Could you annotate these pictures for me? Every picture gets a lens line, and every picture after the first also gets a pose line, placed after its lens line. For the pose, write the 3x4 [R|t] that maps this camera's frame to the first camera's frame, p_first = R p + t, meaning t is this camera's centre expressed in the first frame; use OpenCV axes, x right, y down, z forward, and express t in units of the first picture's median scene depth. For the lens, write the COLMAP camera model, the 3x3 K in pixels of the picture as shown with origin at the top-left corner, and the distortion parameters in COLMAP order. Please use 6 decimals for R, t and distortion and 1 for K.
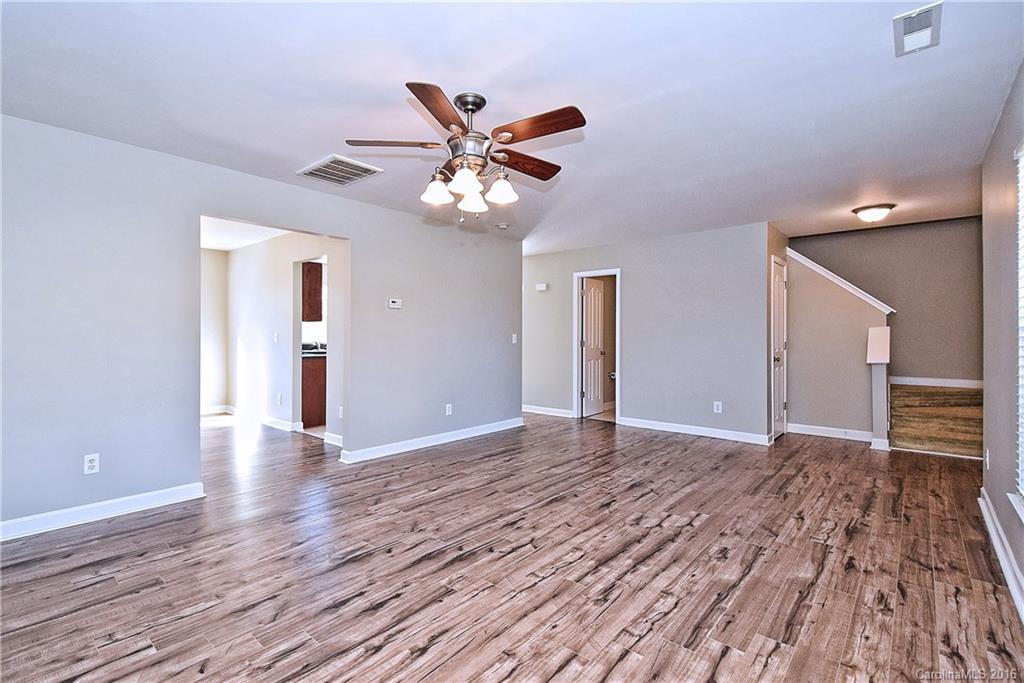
lens RADIAL K [[461.6, 0, 513.9], [0, 461.6, 346.1], [0, 0, 1]] dist [0.001661, -0.000255]
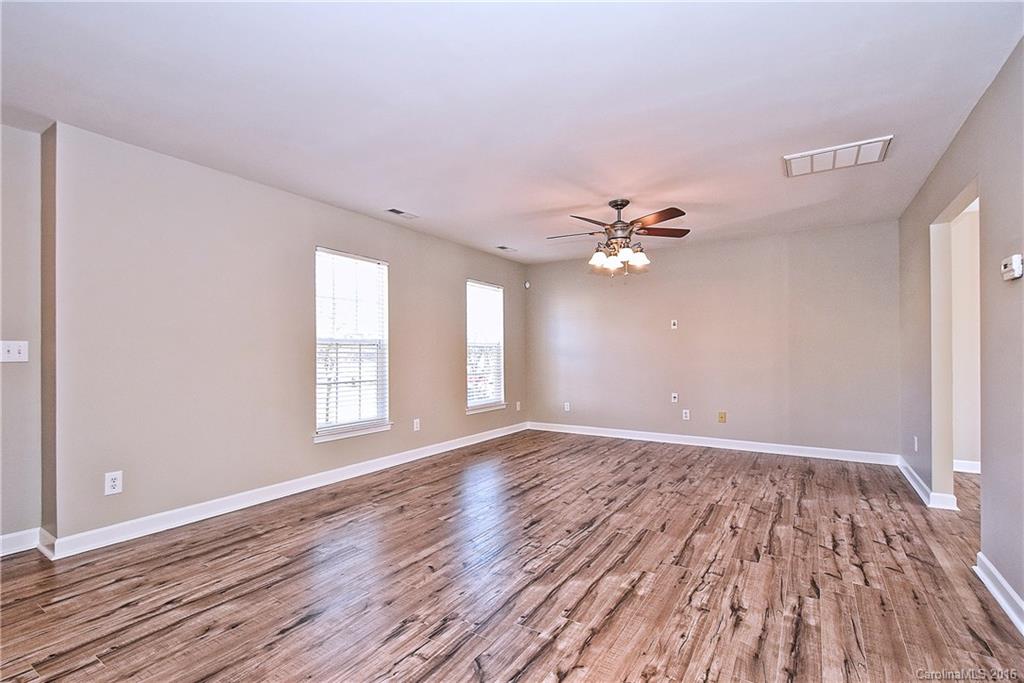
lens RADIAL K [[461.6, 0, 513.9], [0, 461.6, 346.1], [0, 0, 1]] dist [0.001661, -0.000255]
pose [[-0.991058, -0.001361, -0.133426, 0.384841], [-0.002577, 0.999957, 0.008942, -0.032396], [0.133408, 0.009206, -0.991018, 2.015912]]
